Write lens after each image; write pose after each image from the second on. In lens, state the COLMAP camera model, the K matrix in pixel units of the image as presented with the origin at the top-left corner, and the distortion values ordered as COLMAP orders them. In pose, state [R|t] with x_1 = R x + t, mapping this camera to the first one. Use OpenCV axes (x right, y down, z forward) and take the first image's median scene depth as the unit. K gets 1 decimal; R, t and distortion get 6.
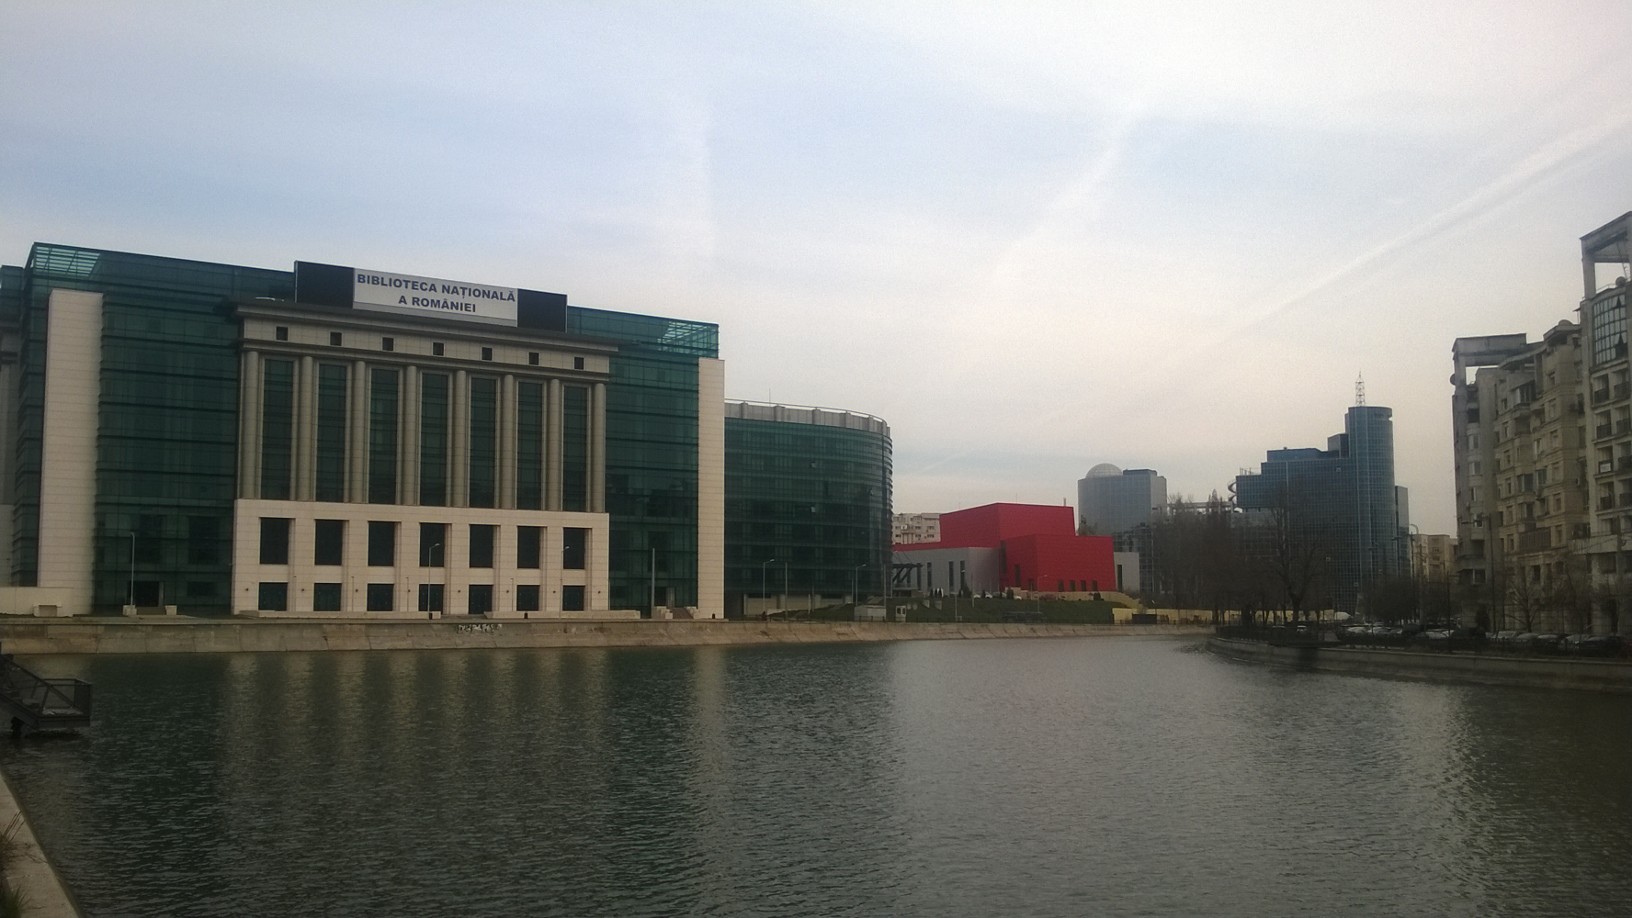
lens RADIAL K [[1372.1, 0, 765.3], [0, 1372.1, 456.1], [0, 0, 1]] dist [-0.008945, -0.010134]
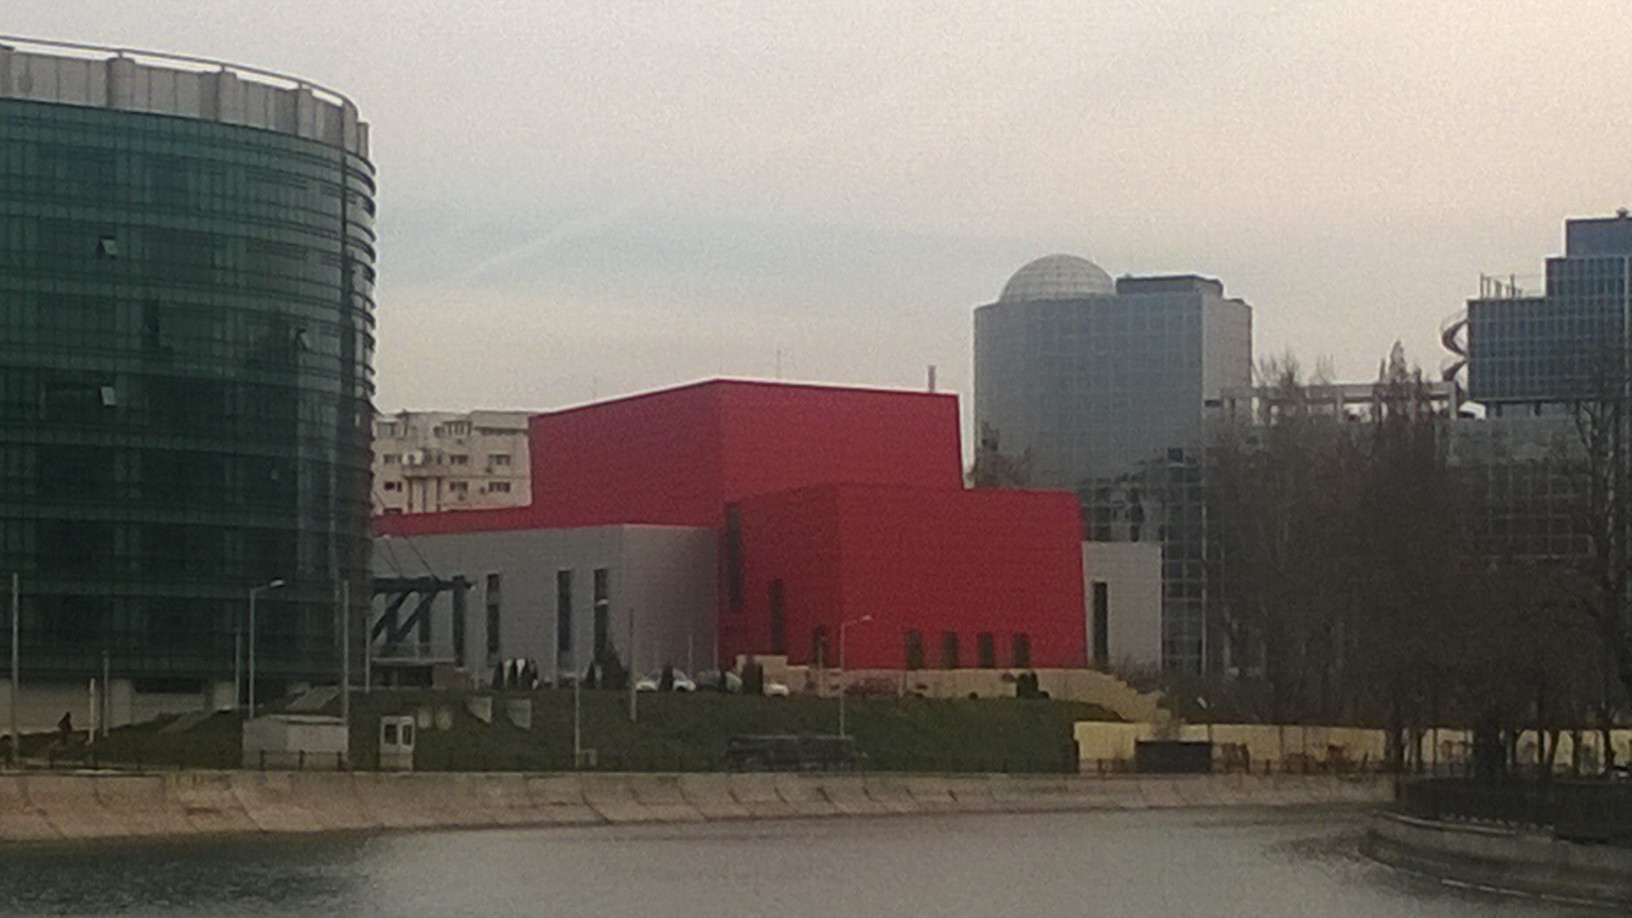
lens RADIAL K [[4619.6, 0, 816.0], [0, 4619.6, 459.0], [0, 0, 1]] dist [0.098297, 0.829583]
pose [[0.981702, 0.008167, 0.190246, -0.005064], [-0.018263, 0.998513, 0.051372, -0.001729], [-0.189543, -0.053906, 0.980391, -0.015045]]
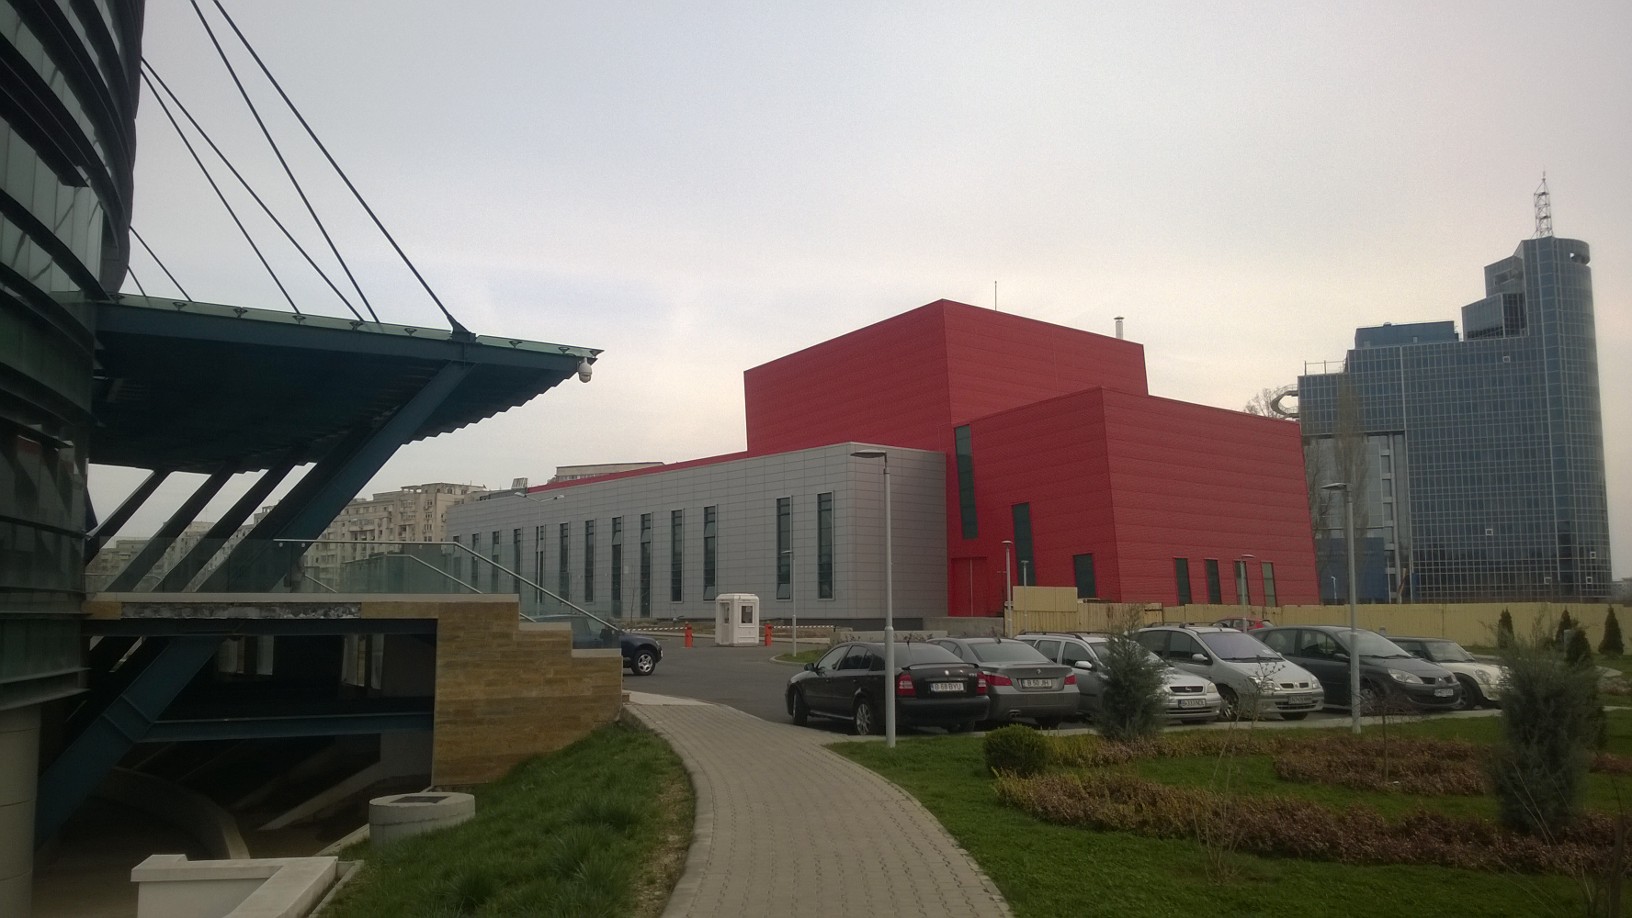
lens RADIAL K [[1372.1, 0, 765.3], [0, 1372.1, 456.1], [0, 0, 1]] dist [-0.008945, -0.010134]
pose [[0.989777, 0.008527, 0.142372, 0.123104], [-0.008060, 0.999960, -0.003860, 0.092740], [-0.142399, 0.002673, 0.989806, 0.963436]]
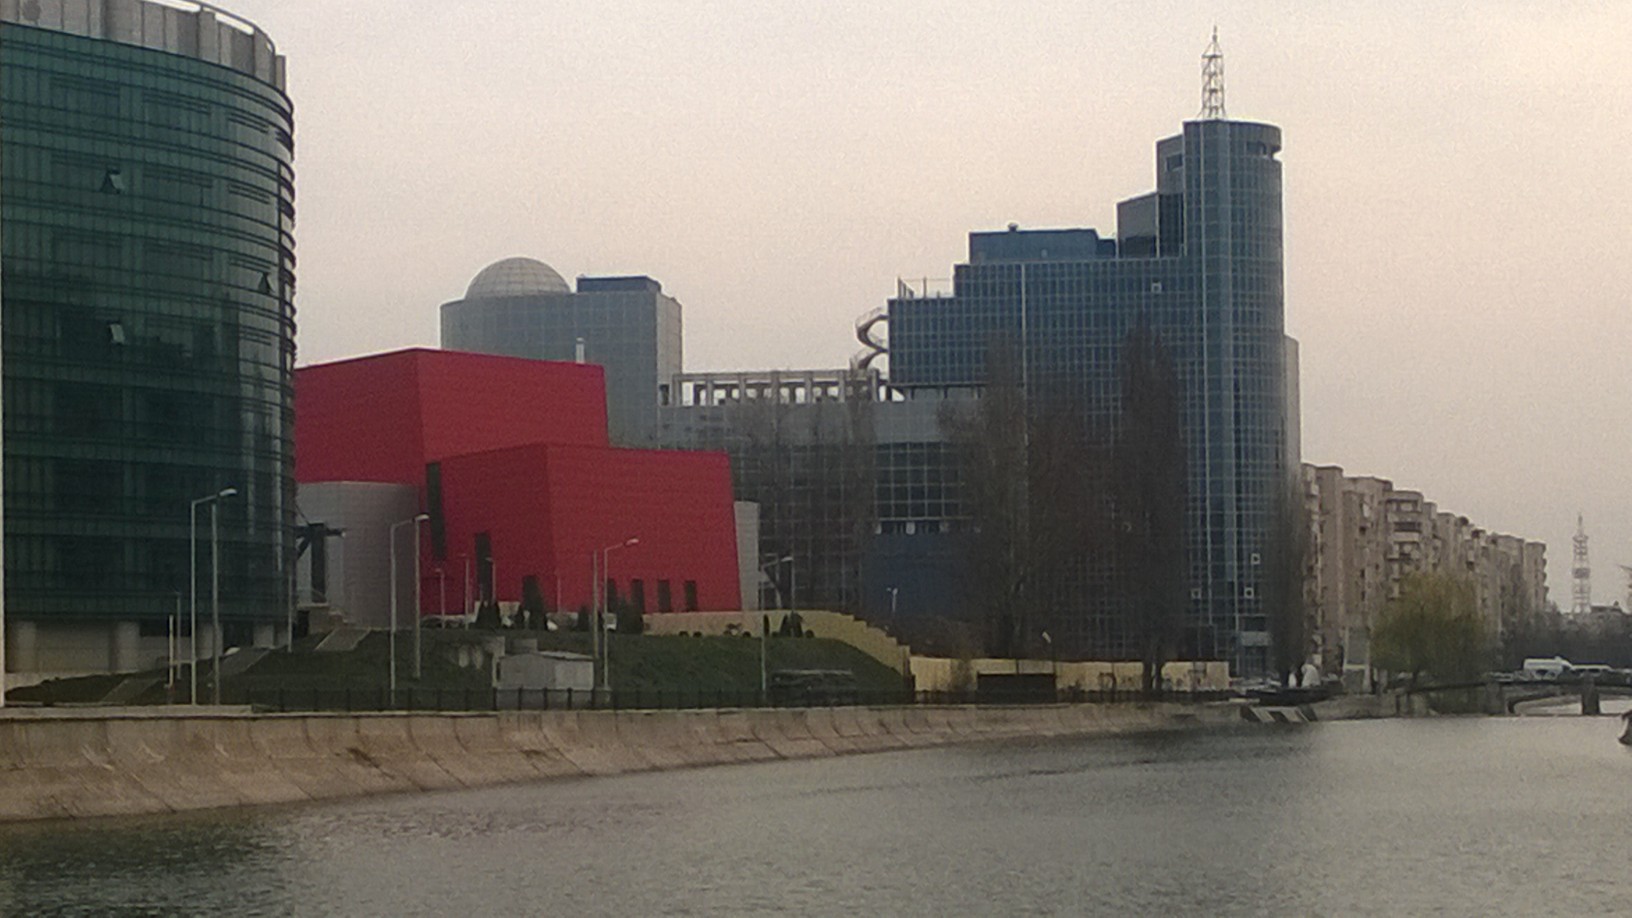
lens RADIAL K [[3701.0, 0, 816.0], [0, 3701.0, 459.0], [0, 0, 1]] dist [0.194263, -0.063497]
pose [[0.915529, 0.008800, 0.402155, -0.135233], [-0.029942, 0.998478, 0.046318, 0.022362], [-0.401136, -0.054447, 0.914399, 0.195139]]
